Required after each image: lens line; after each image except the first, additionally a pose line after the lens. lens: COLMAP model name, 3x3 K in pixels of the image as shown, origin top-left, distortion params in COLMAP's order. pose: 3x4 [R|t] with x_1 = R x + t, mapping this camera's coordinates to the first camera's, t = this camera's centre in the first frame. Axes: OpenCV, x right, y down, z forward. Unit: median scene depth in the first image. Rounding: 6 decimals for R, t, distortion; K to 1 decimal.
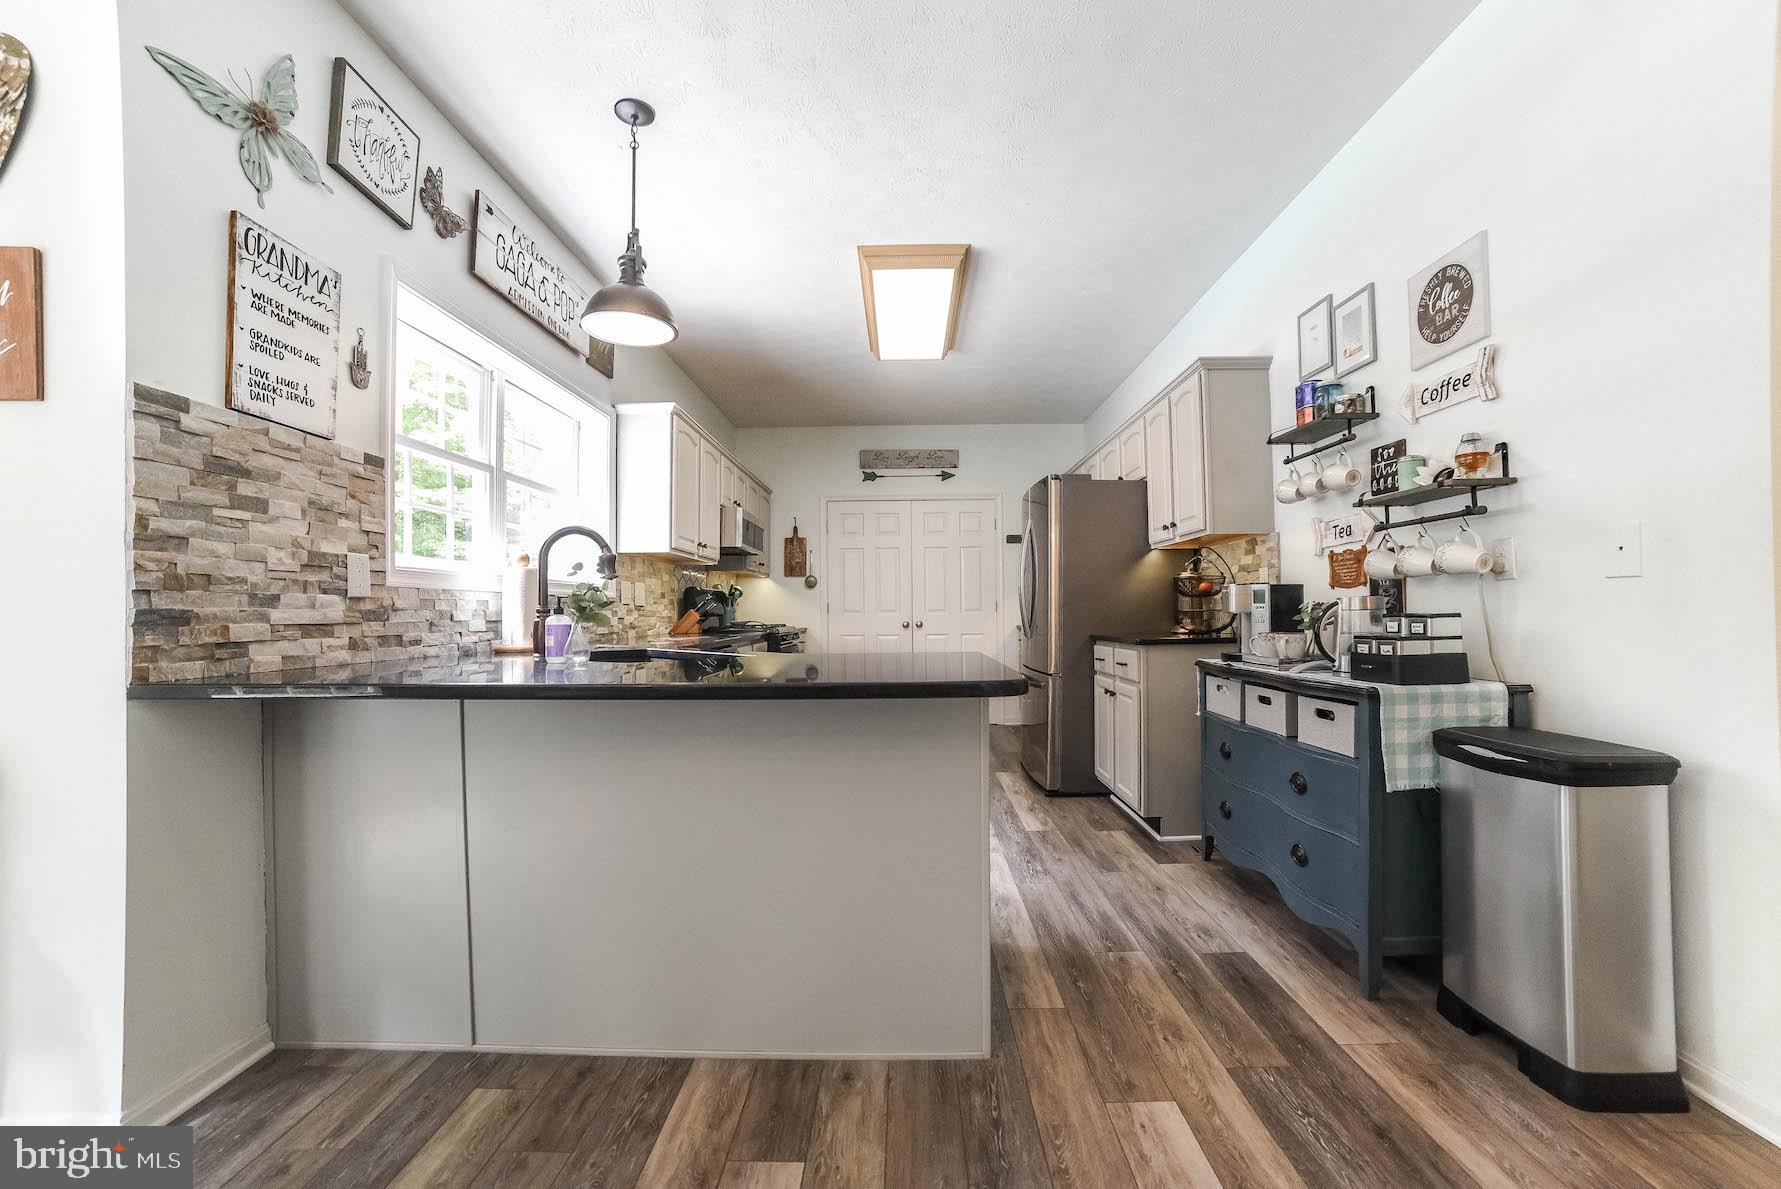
lens RADIAL K [[736.2, 0, 884.7], [0, 736.2, 605.8], [0, 0, 1]] dist [-0.091249, 0.036412]
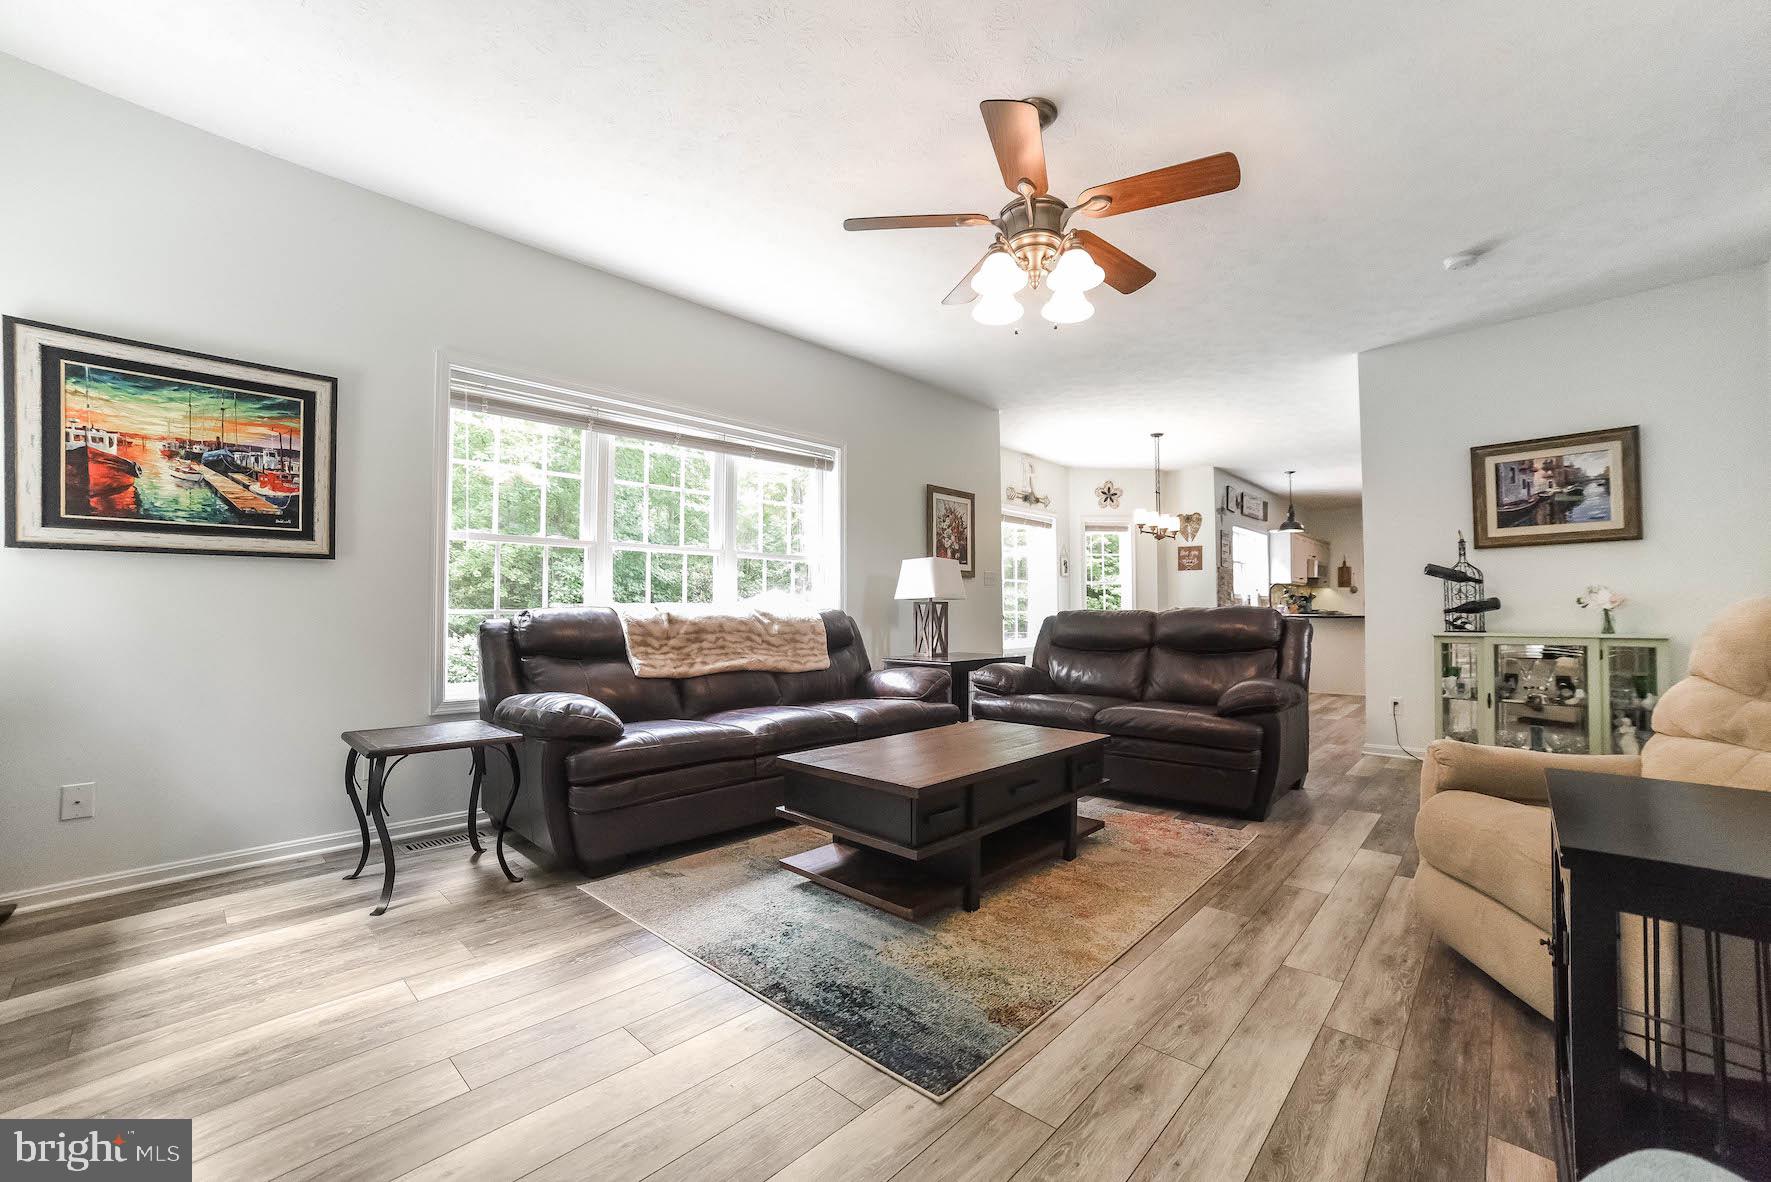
lens RADIAL K [[710.1, 0, 889.3], [0, 710.1, 598.6], [0, 0, 1]] dist [-0.095036, 0.037364]
pose [[0.752798, -0.000711, -0.658251, 0.286031], [-0.000947, 0.999997, -0.002164, -0.007780], [0.658250, 0.002252, 0.752796, -1.998990]]
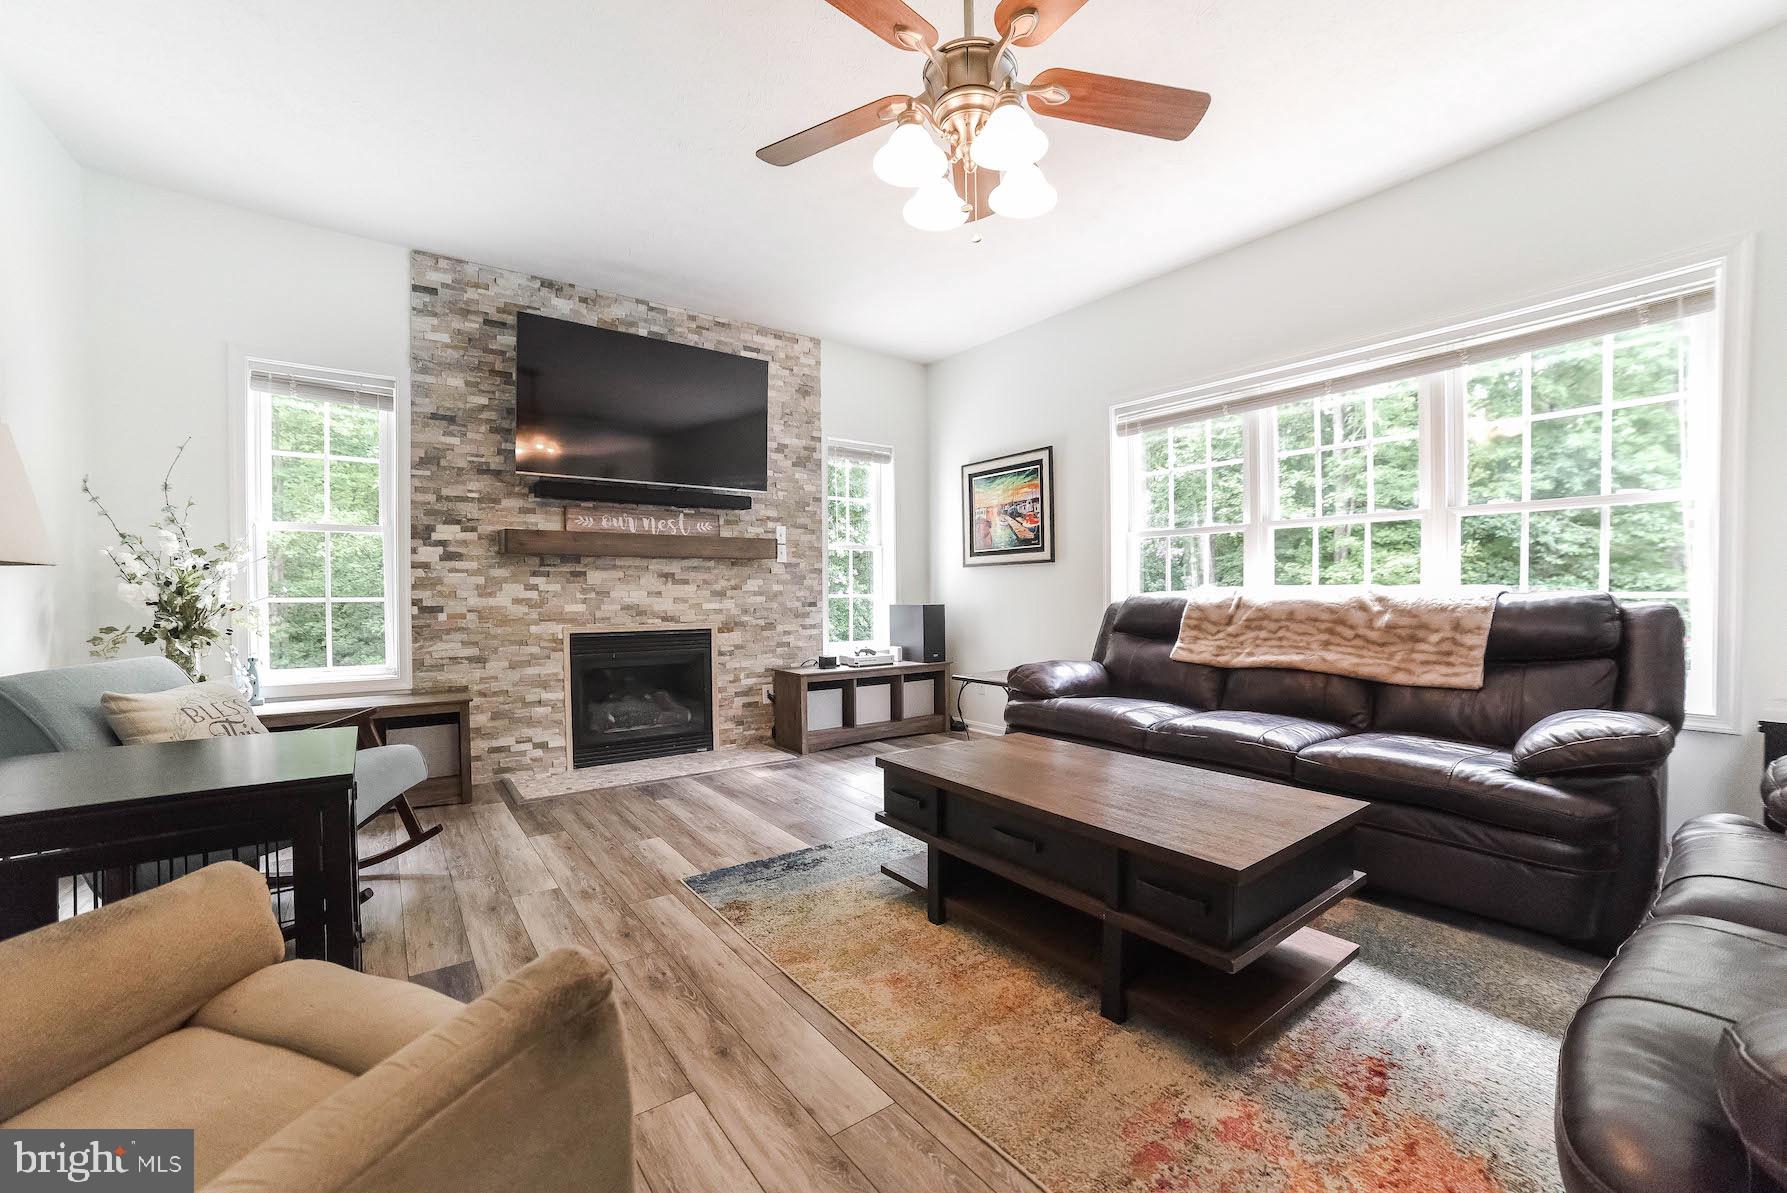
lens RADIAL K [[716.6, 0, 897.4], [0, 716.6, 604.2], [0, 0, 1]] dist [-0.095036, 0.037364]
pose [[-0.778051, 0.025237, -0.627694, 0.313425], [0.022071, 0.999674, 0.012835, -0.001968], [0.627814, -0.003867, -0.778354, -1.082564]]
